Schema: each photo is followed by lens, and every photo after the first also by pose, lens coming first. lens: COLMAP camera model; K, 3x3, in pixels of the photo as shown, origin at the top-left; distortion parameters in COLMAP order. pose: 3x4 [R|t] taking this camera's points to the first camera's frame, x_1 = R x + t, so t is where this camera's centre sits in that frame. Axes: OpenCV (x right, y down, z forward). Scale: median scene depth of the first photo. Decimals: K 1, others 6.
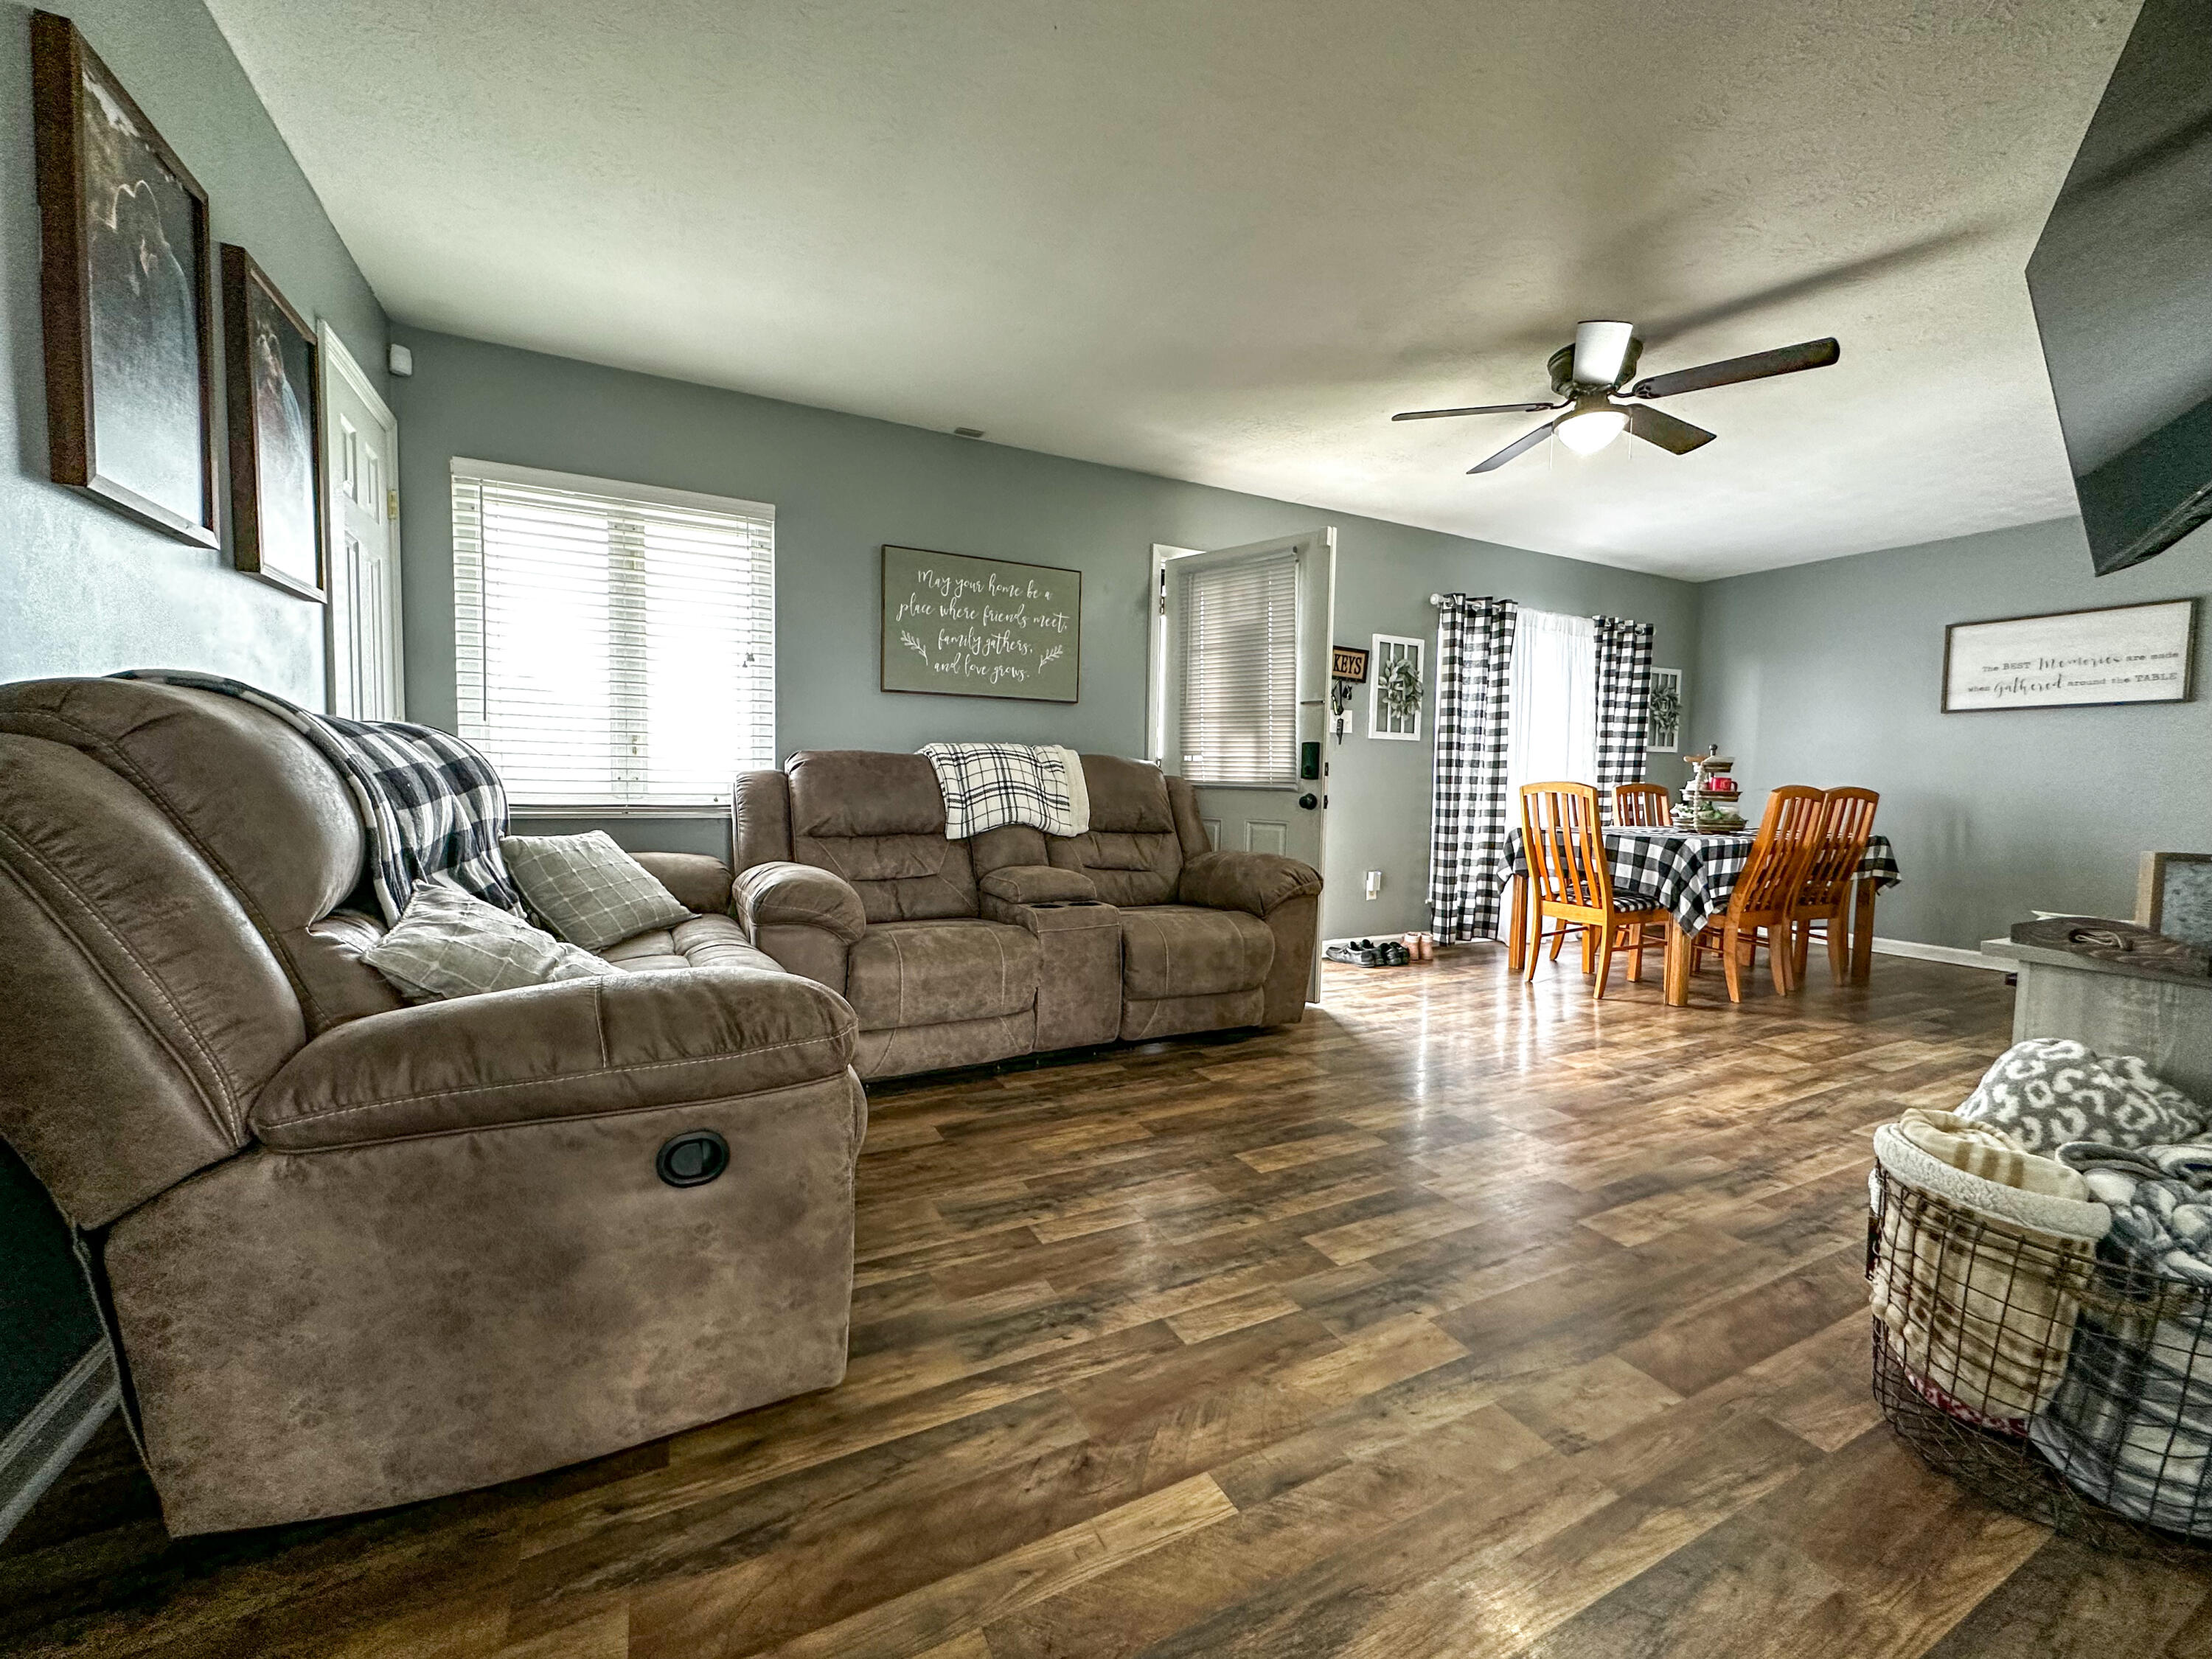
lens RADIAL K [[875.8, 0, 1105.6], [0, 875.8, 824.5], [0, 0, 1]] dist [-0.000106, 0.000019]
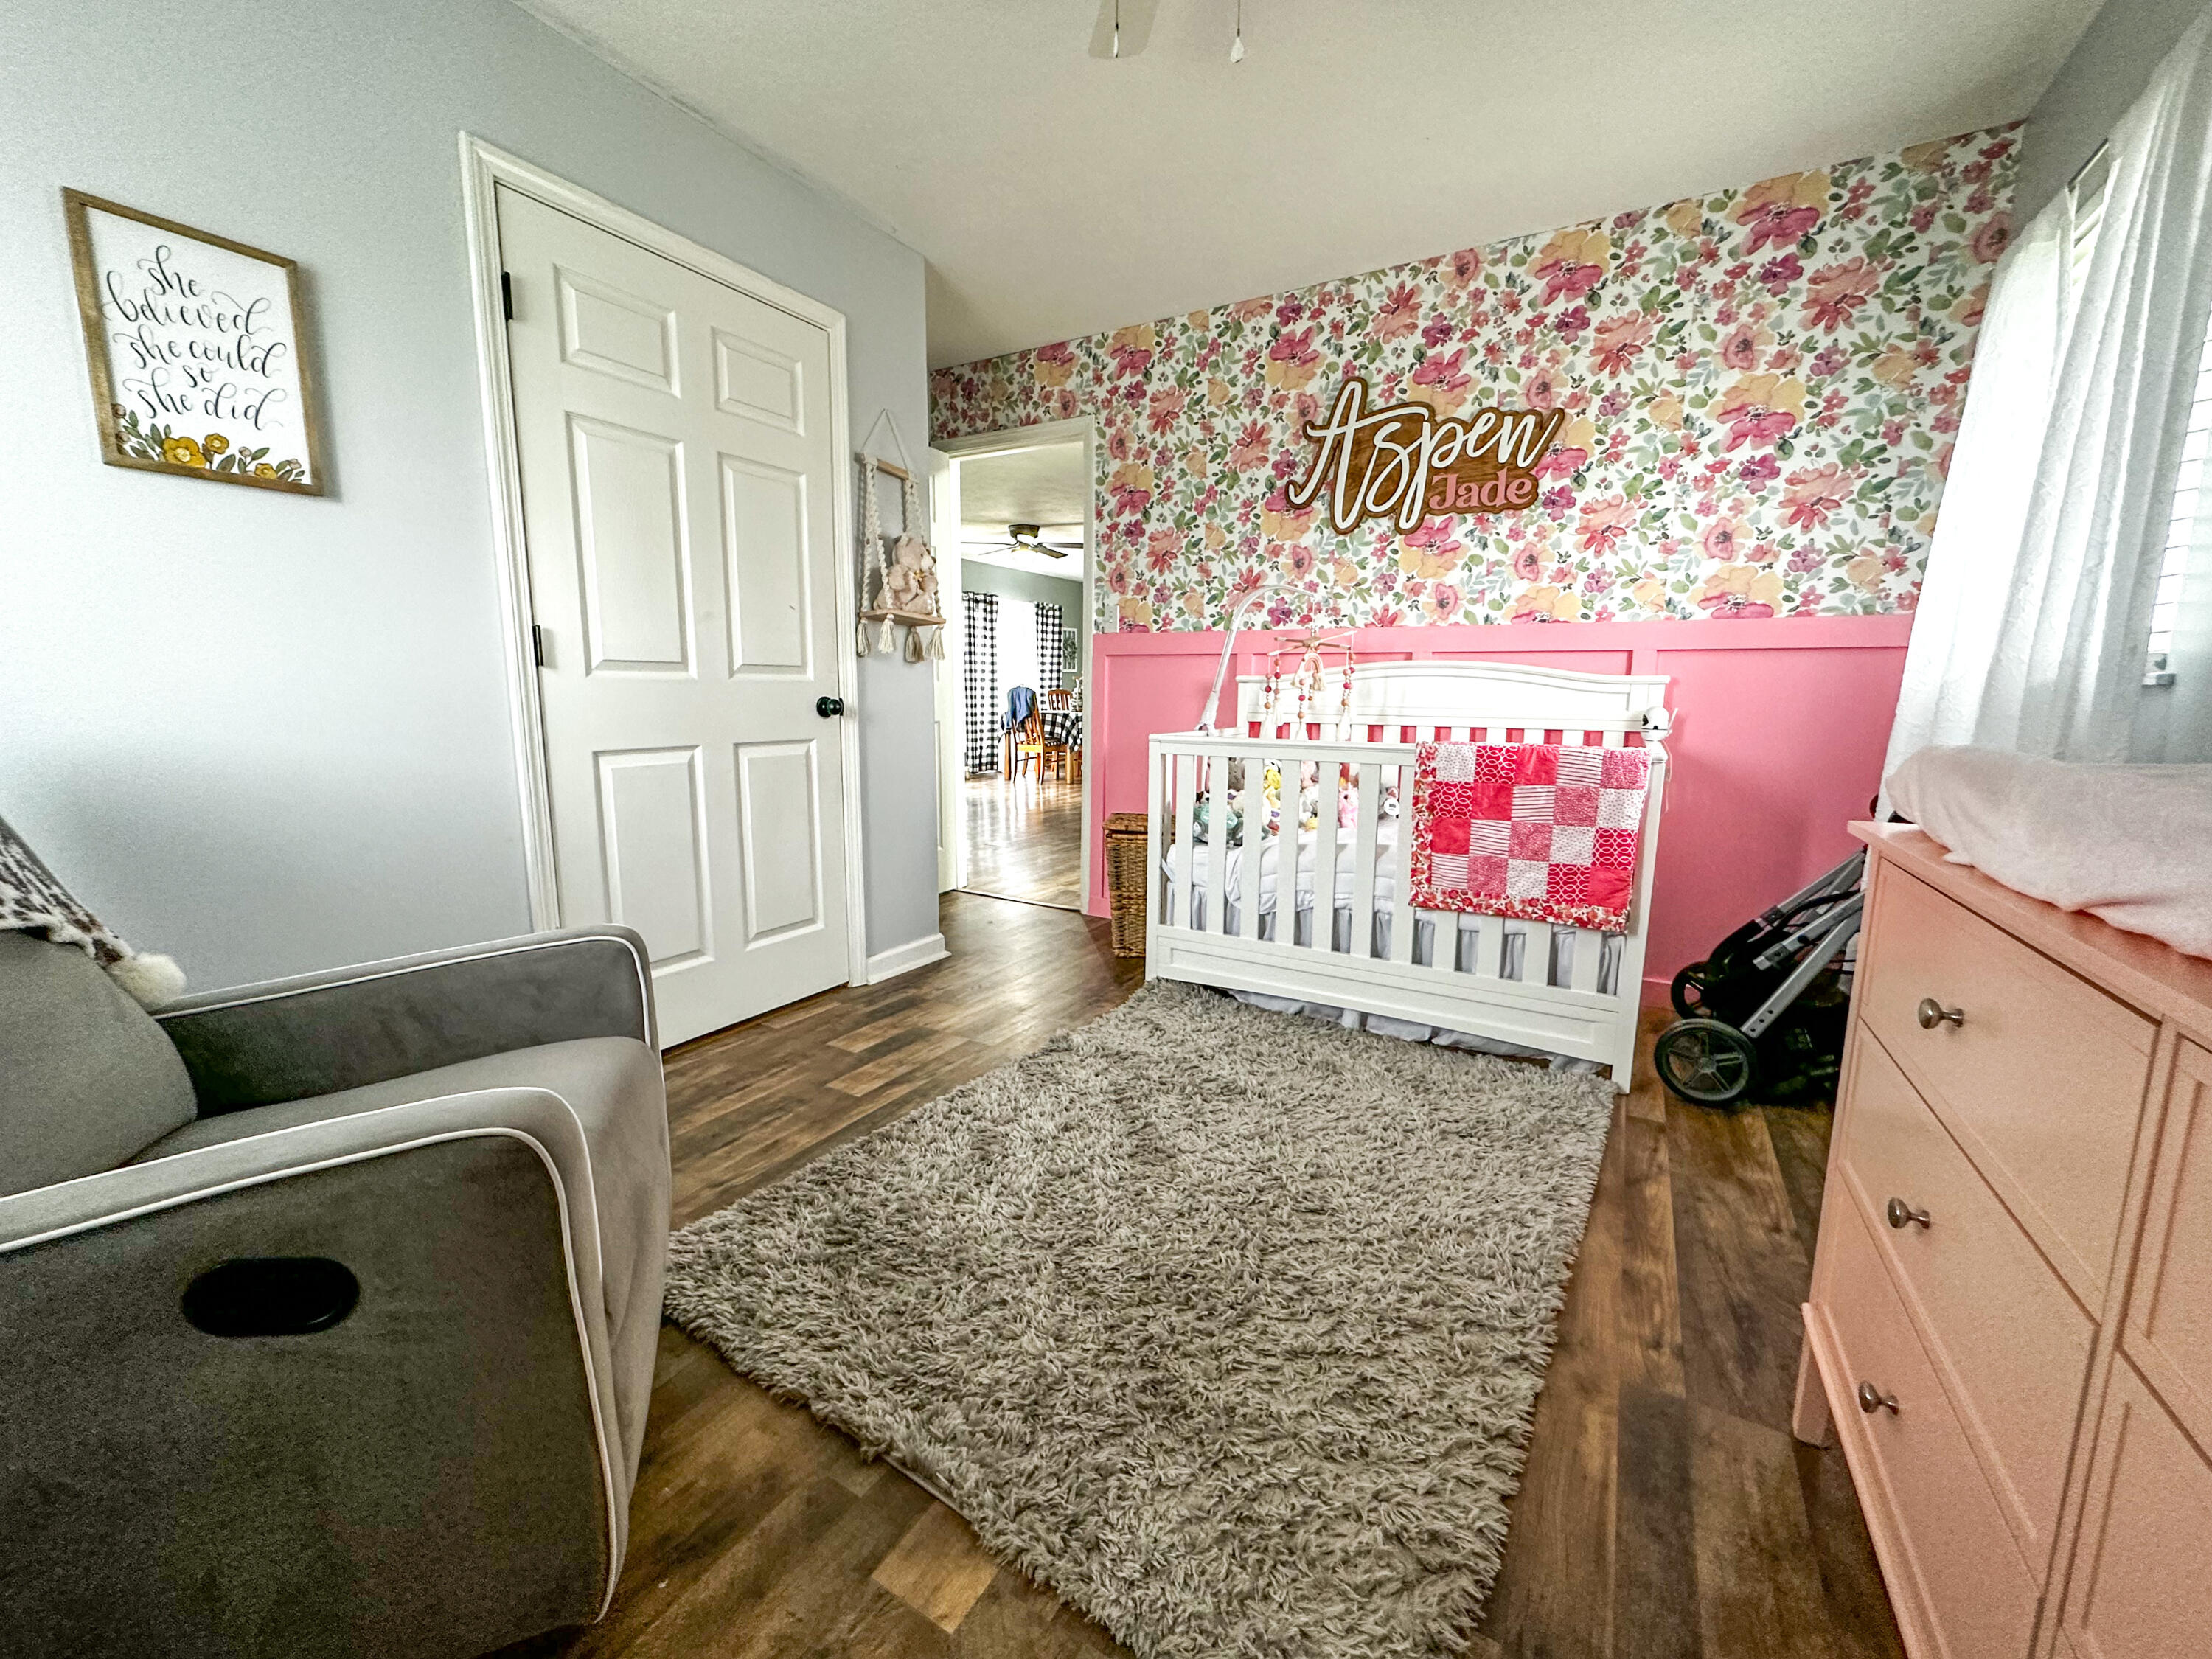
lens RADIAL K [[875.8, 0, 1111.6], [0, 875.8, 825.5], [0, 0, 1]] dist [-0.000106, 0.000019]
pose [[0.839783, -0.094481, 0.534639, -0.411345], [0.035746, 0.992227, 0.119197, 0.029593], [-0.541745, -0.080988, 0.836632, -0.814488]]
